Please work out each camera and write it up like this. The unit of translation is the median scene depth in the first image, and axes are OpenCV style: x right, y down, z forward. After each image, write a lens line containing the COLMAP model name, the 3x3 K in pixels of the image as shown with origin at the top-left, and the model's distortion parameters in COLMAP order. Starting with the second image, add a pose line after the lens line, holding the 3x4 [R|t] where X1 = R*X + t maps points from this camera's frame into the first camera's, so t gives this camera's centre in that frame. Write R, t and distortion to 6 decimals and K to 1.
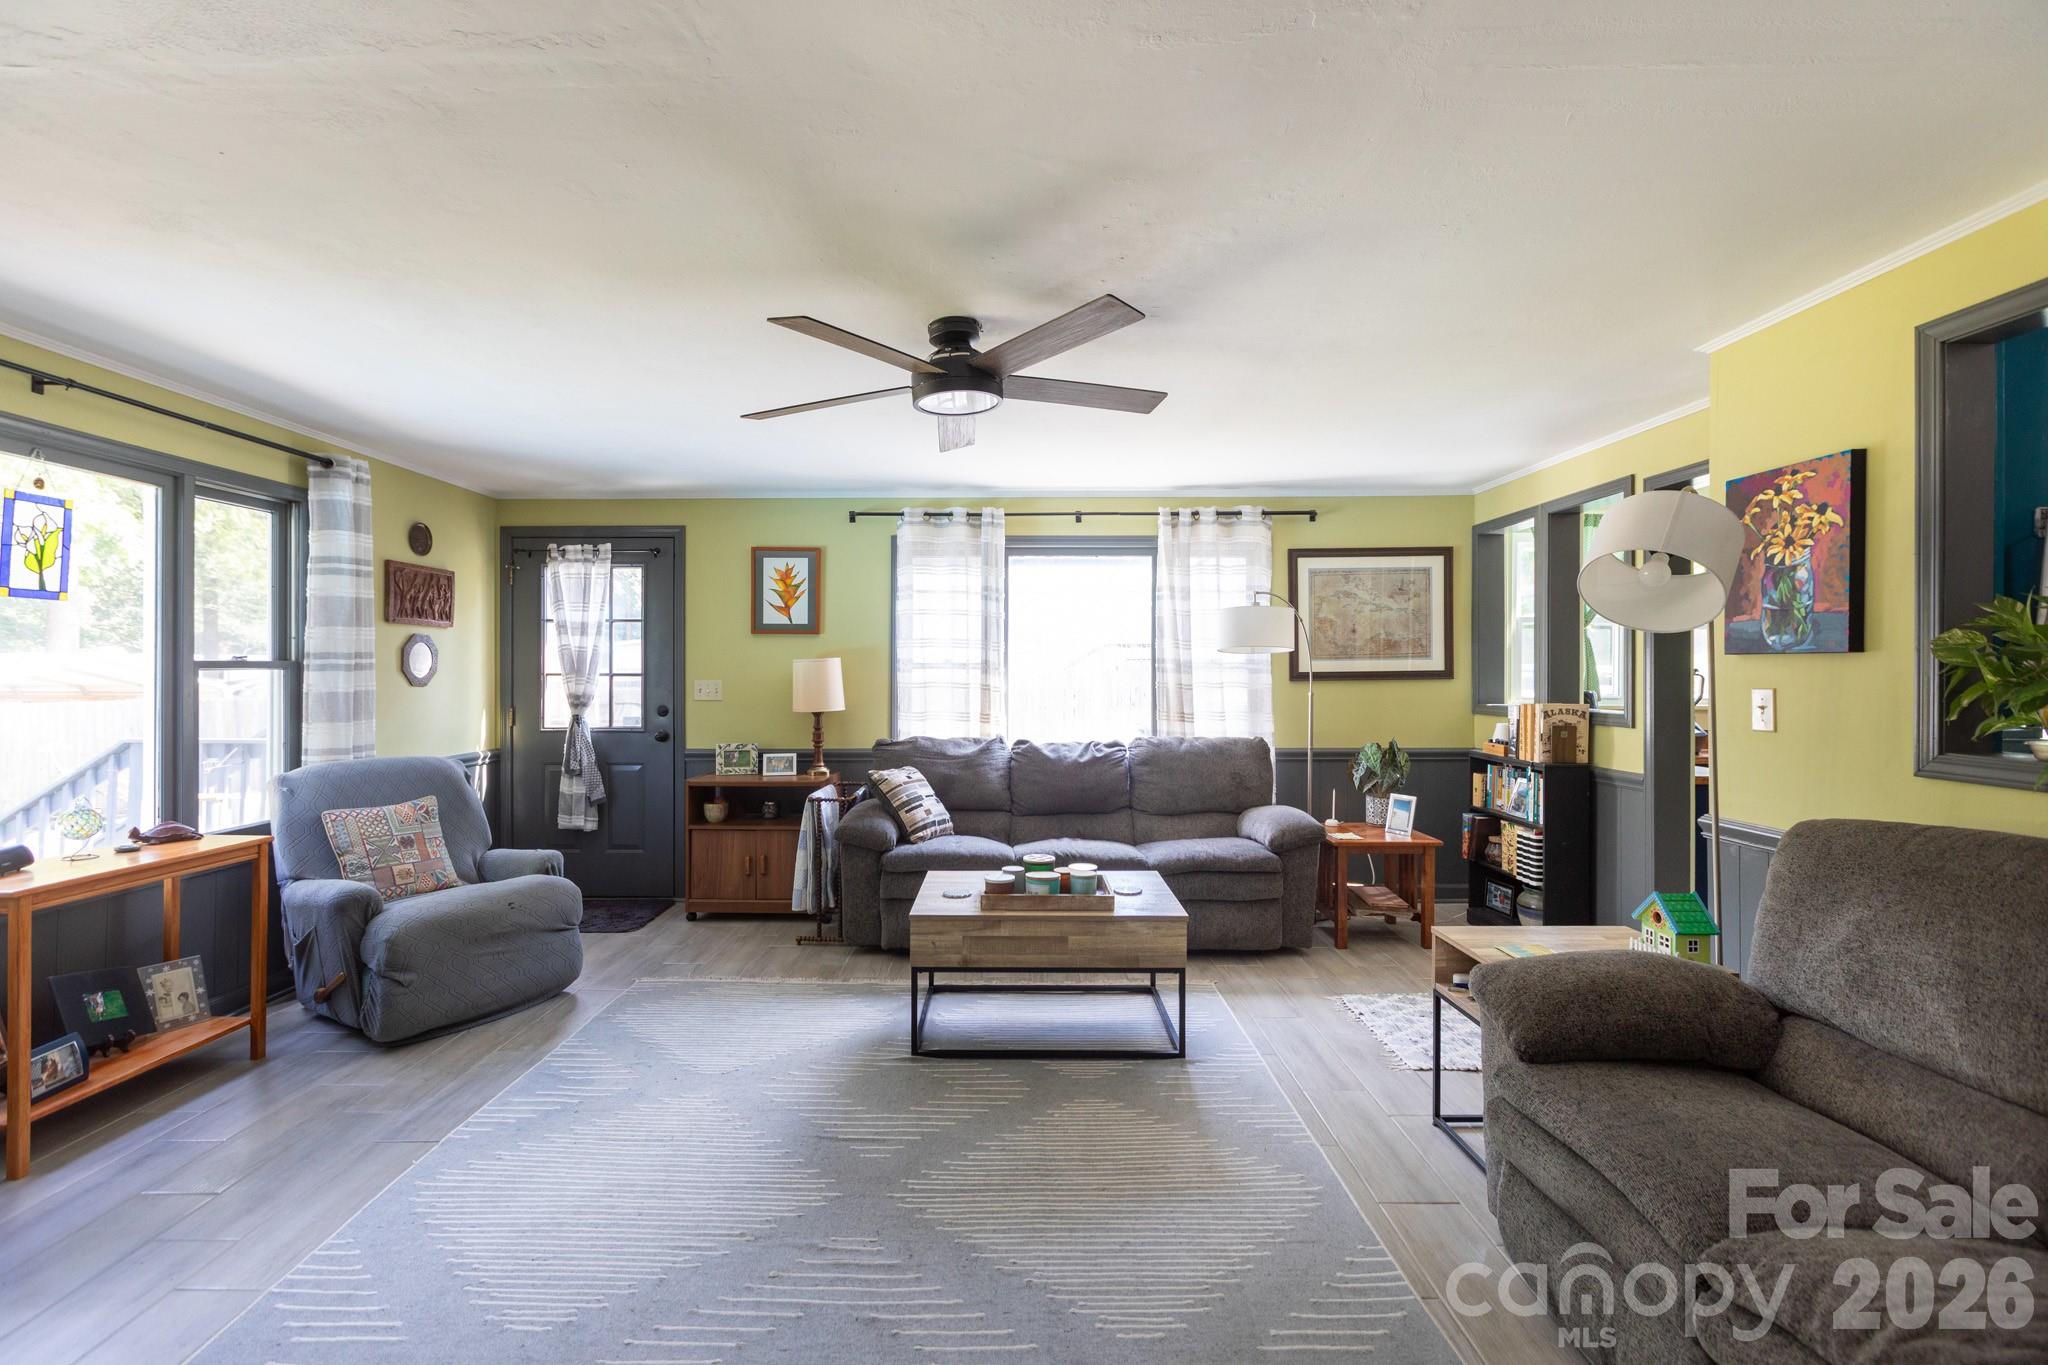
lens RADIAL K [[932.4, 0, 1019.8], [0, 932.4, 671.0], [0, 0, 1]] dist [0.004958, 0.000697]
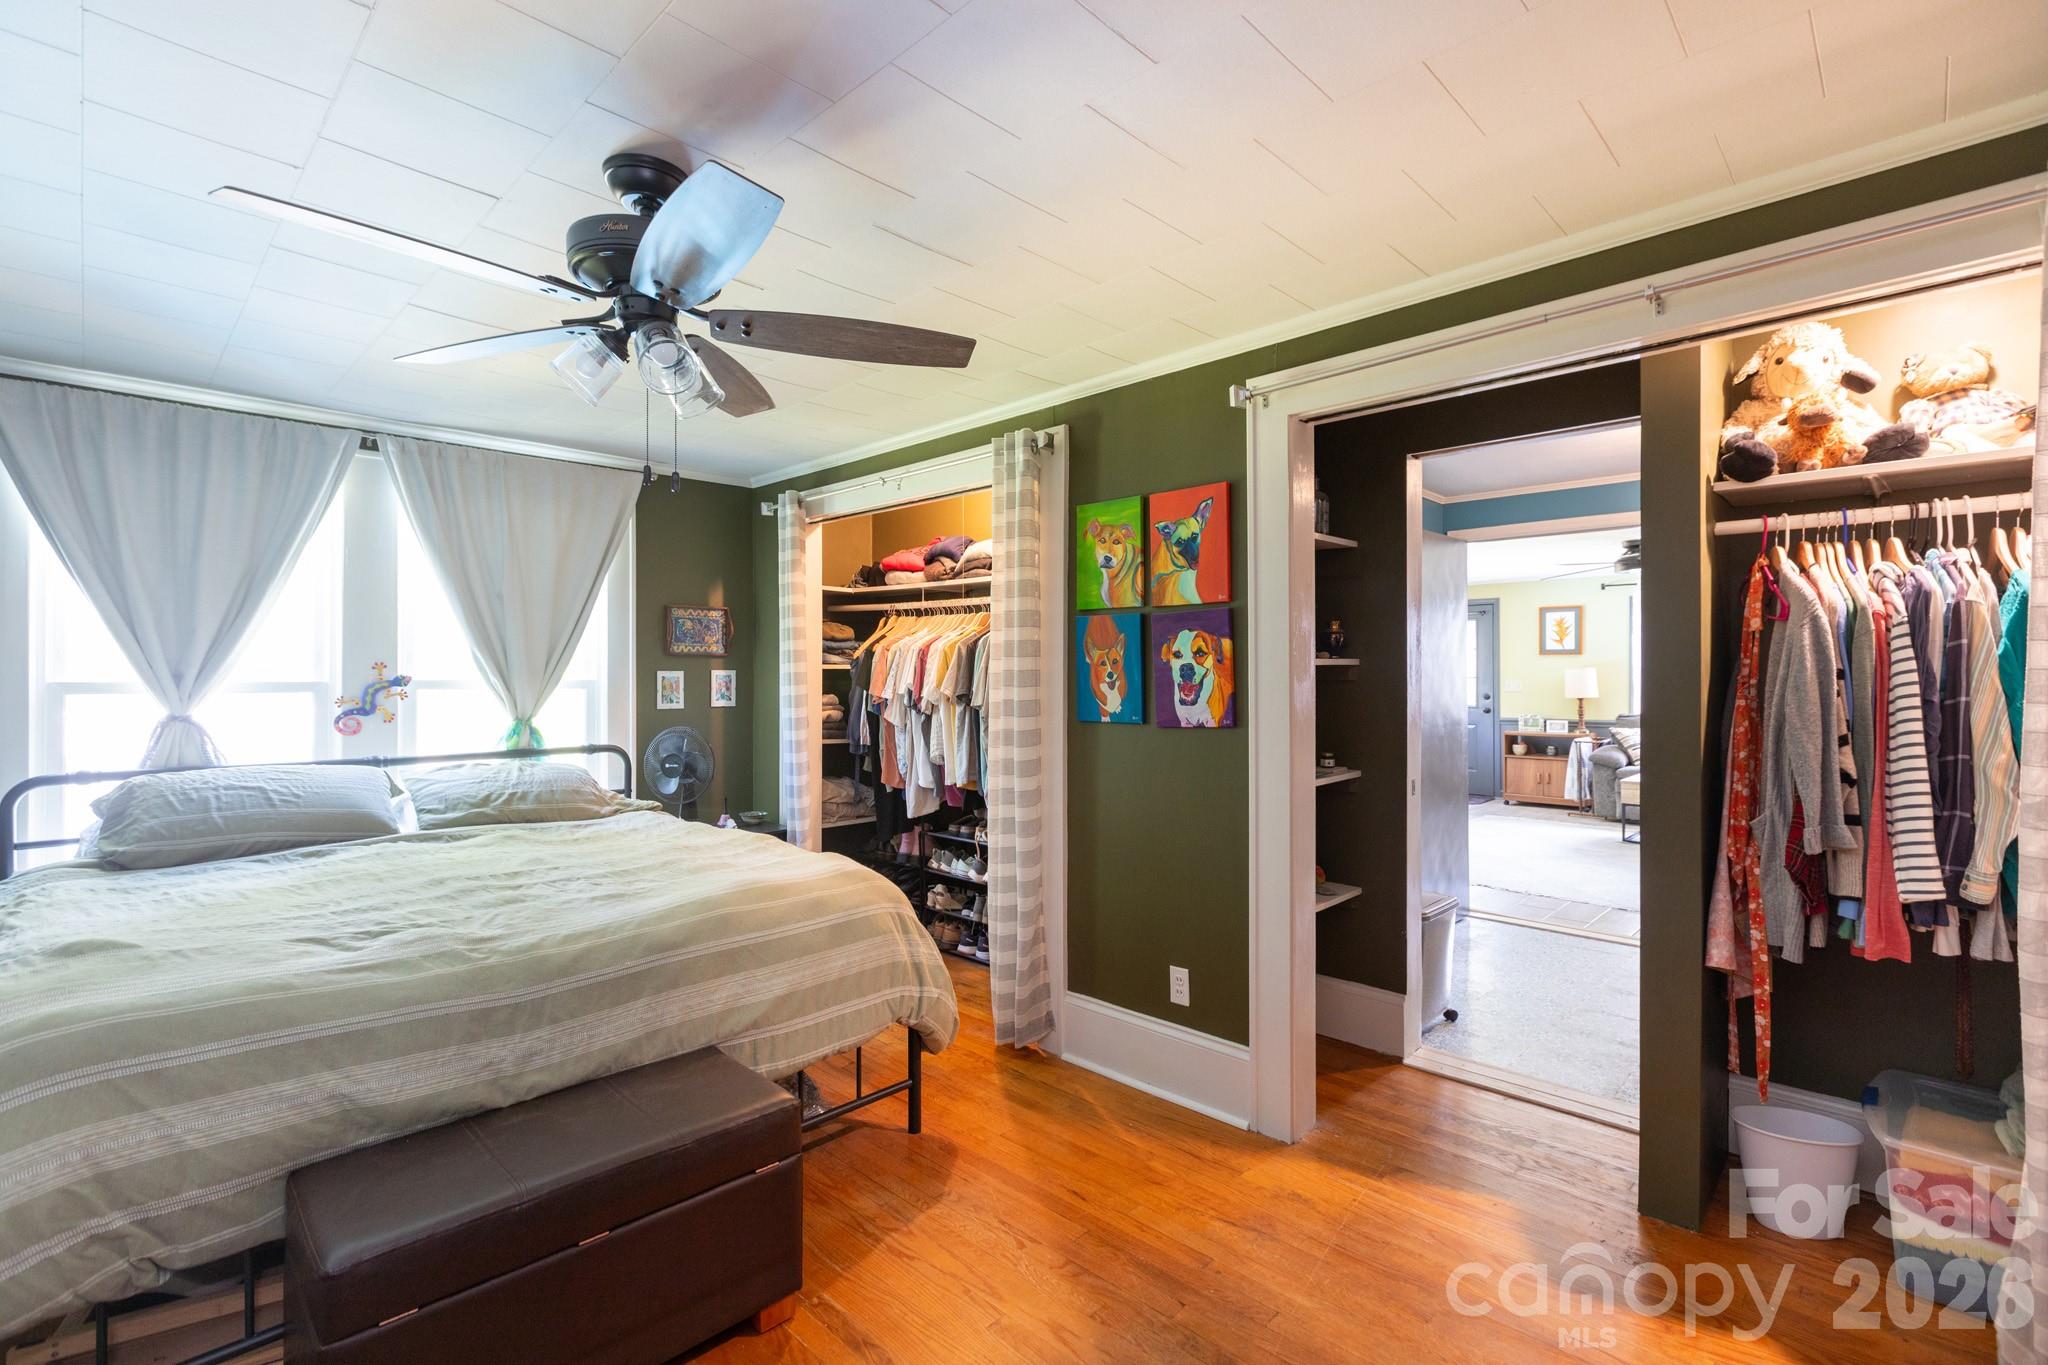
lens RADIAL K [[932.4, 0, 1021.8], [0, 932.4, 674.7], [0, 0, 1]] dist [0.004958, 0.000697]
pose [[0.722123, -0.001339, -0.691763, 0.257876], [0.001783, 0.999998, -0.000075, -0.003493], [0.691762, -0.001179, 0.722125, -1.071856]]
